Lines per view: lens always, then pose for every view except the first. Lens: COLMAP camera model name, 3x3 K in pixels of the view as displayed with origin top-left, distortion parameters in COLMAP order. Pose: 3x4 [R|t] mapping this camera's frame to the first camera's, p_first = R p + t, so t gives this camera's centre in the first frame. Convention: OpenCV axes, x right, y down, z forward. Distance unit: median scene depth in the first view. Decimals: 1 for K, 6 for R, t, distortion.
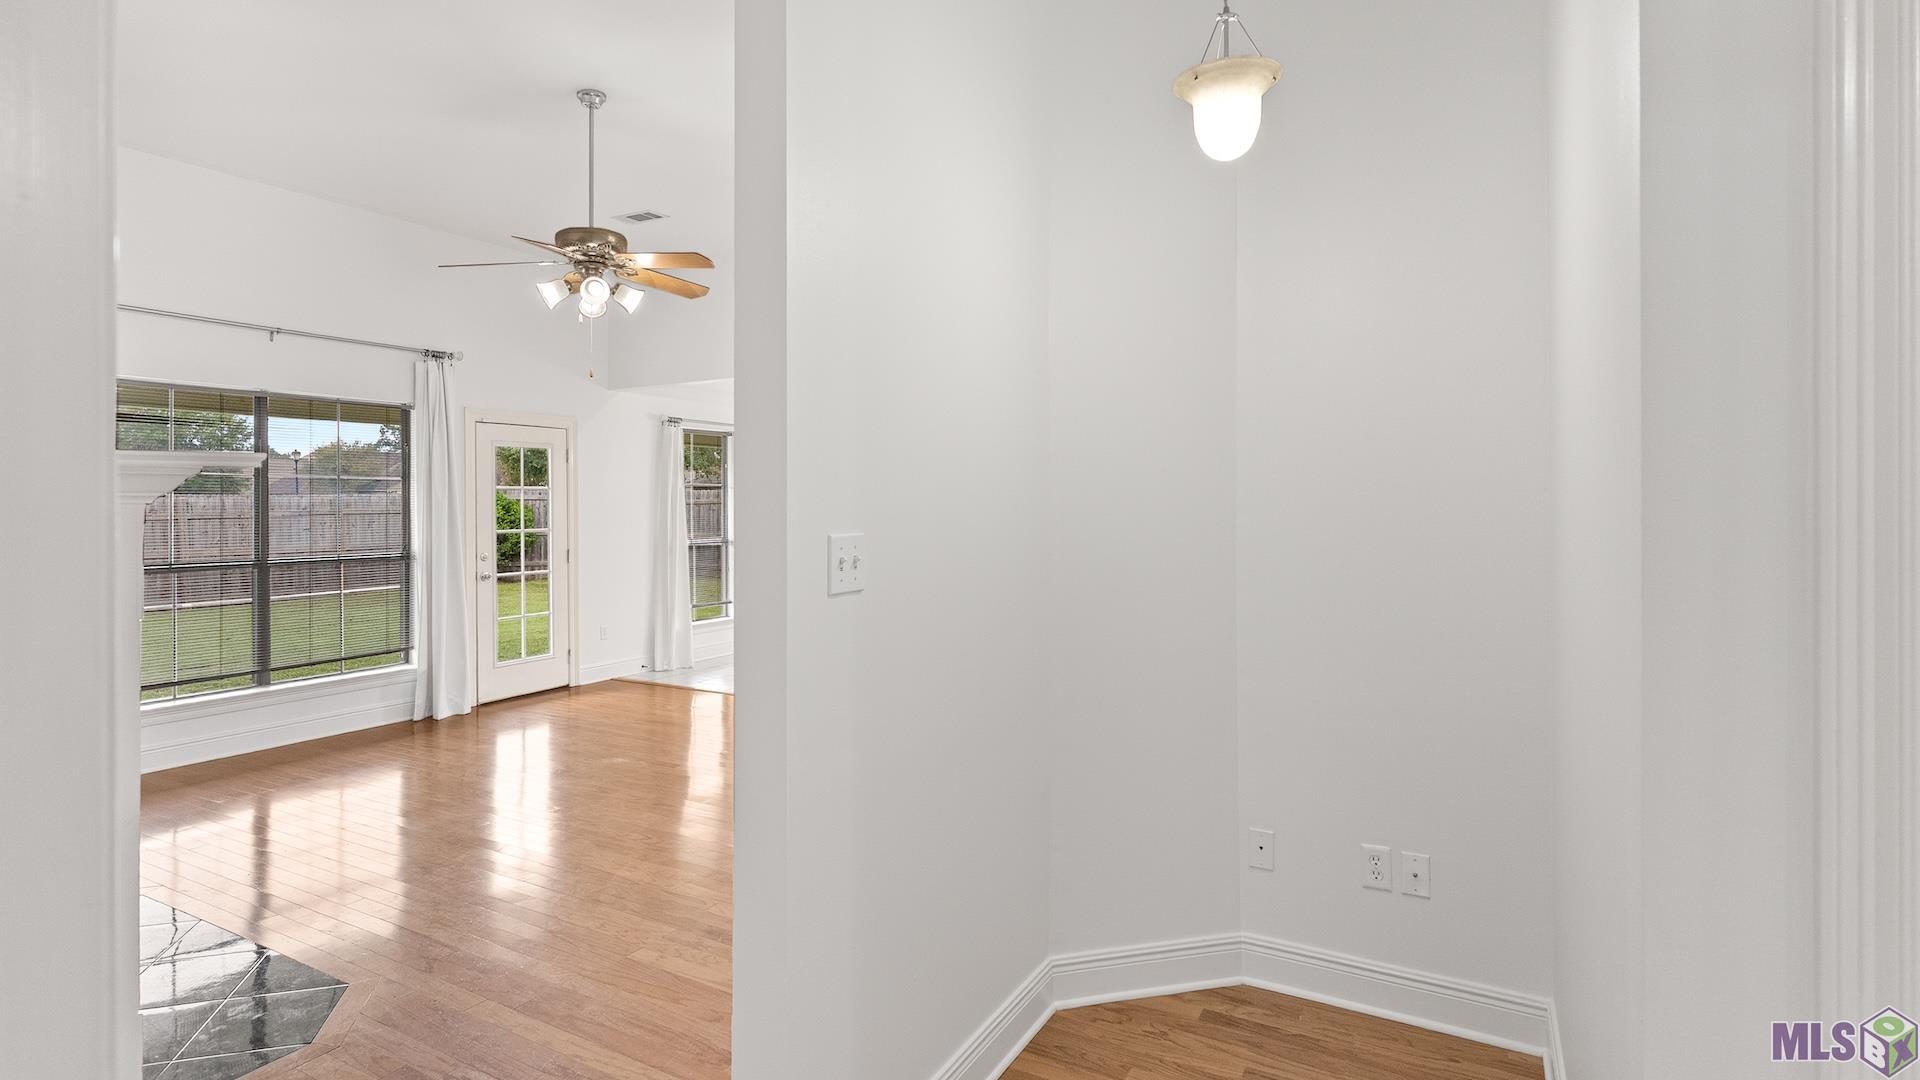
lens RADIAL K [[925.5, 0, 960.0], [0, 925.5, 540.0], [0, 0, 1]] dist [0.000416, 0.000079]
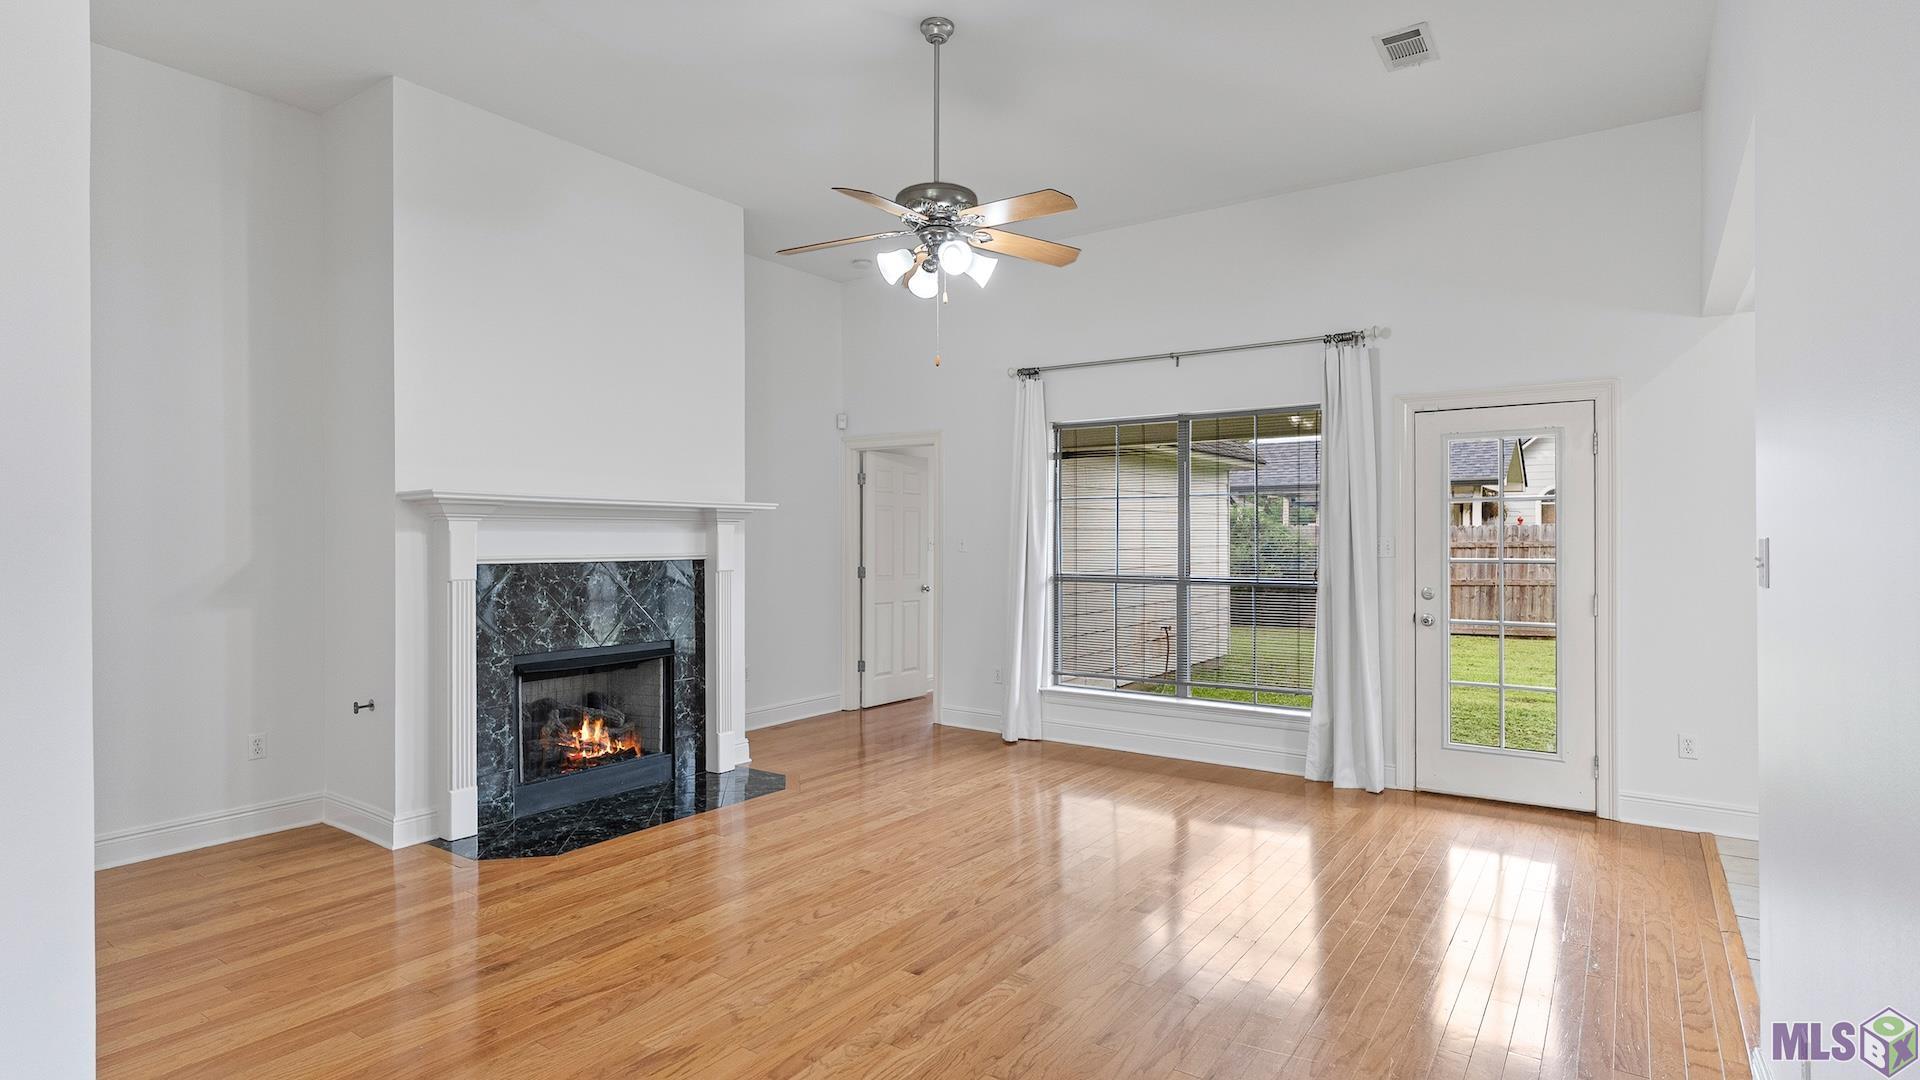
lens RADIAL K [[980.0, 0, 960.0], [0, 980.0, 540.0], [0, 0, 1]] dist [-0.001641, -0.000172]
pose [[-0.097990, 0.004163, -0.995179, 0.318515], [-0.043130, 0.999034, 0.008426, -0.015758], [0.994252, 0.043748, -0.097716, 0.742313]]
